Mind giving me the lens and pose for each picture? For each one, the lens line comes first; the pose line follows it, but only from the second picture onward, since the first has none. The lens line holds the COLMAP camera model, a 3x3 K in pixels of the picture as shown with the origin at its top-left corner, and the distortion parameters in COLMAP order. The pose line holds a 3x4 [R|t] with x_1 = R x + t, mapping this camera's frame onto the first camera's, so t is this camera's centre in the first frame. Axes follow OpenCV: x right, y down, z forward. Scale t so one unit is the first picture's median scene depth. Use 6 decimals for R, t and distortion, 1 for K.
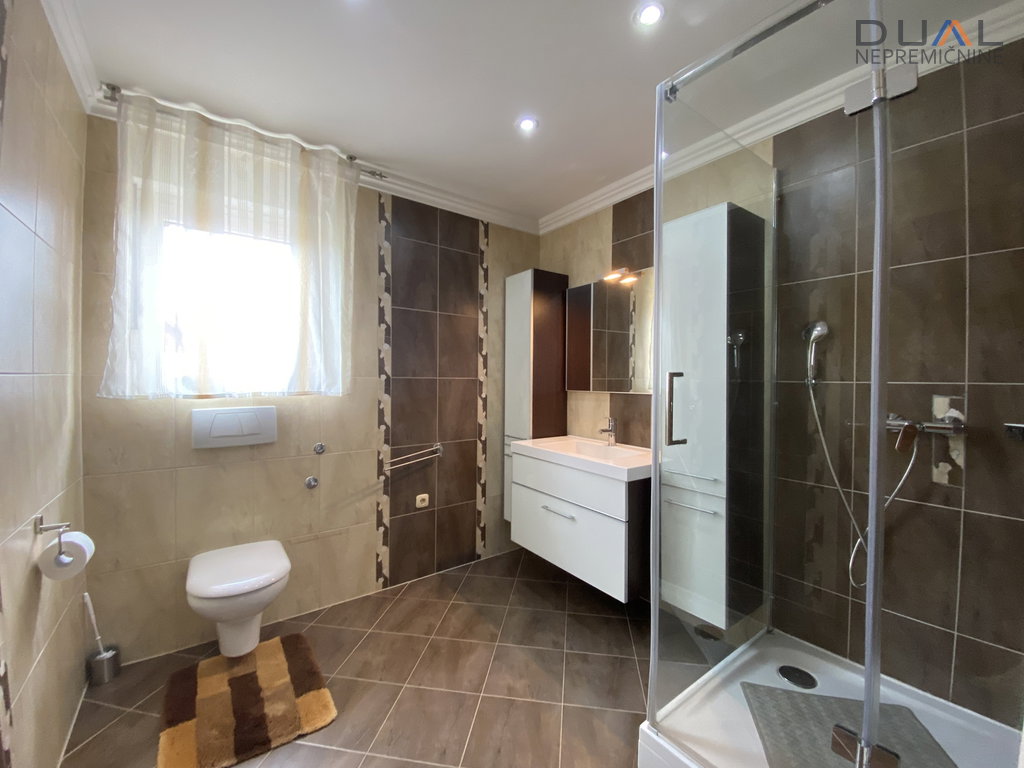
lens RADIAL K [[412.3, 0, 515.7], [0, 412.3, 383.6], [0, 0, 1]] dist [0.021393, -0.021700]
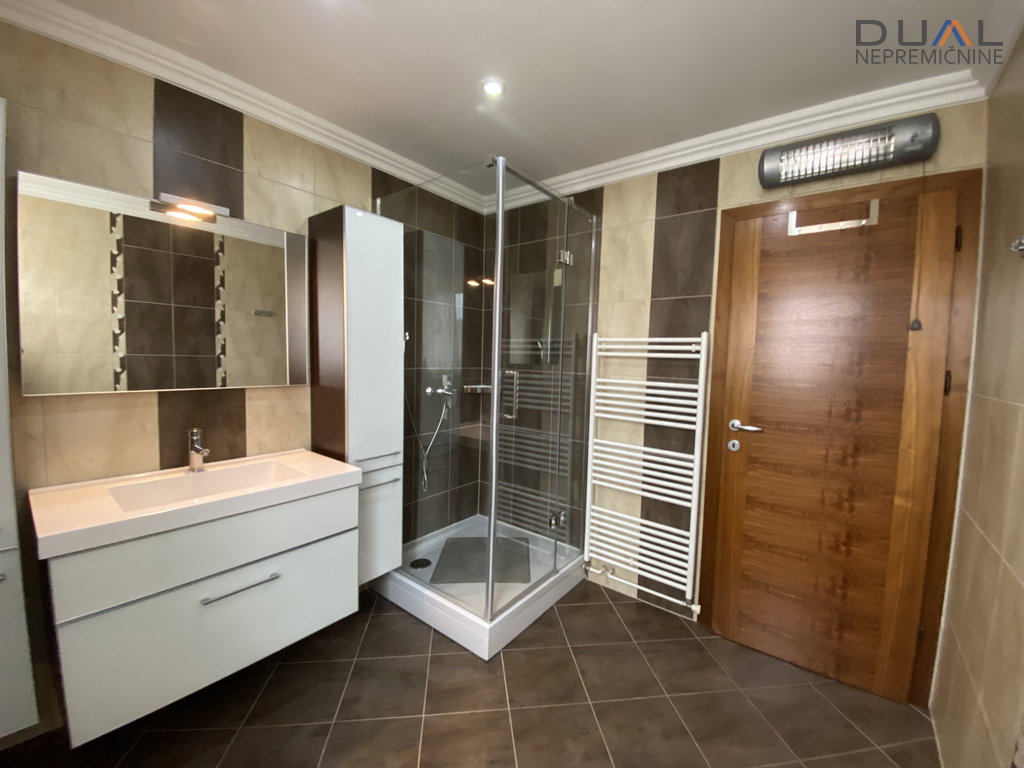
lens RADIAL K [[412.3, 0, 515.7], [0, 412.3, 383.6], [0, 0, 1]] dist [0.021393, -0.021700]
pose [[-0.269550, -0.083724, 0.959340, -0.733960], [-0.018730, 0.996481, 0.081702, -0.073214], [-0.962804, 0.004054, -0.270169, 0.954891]]
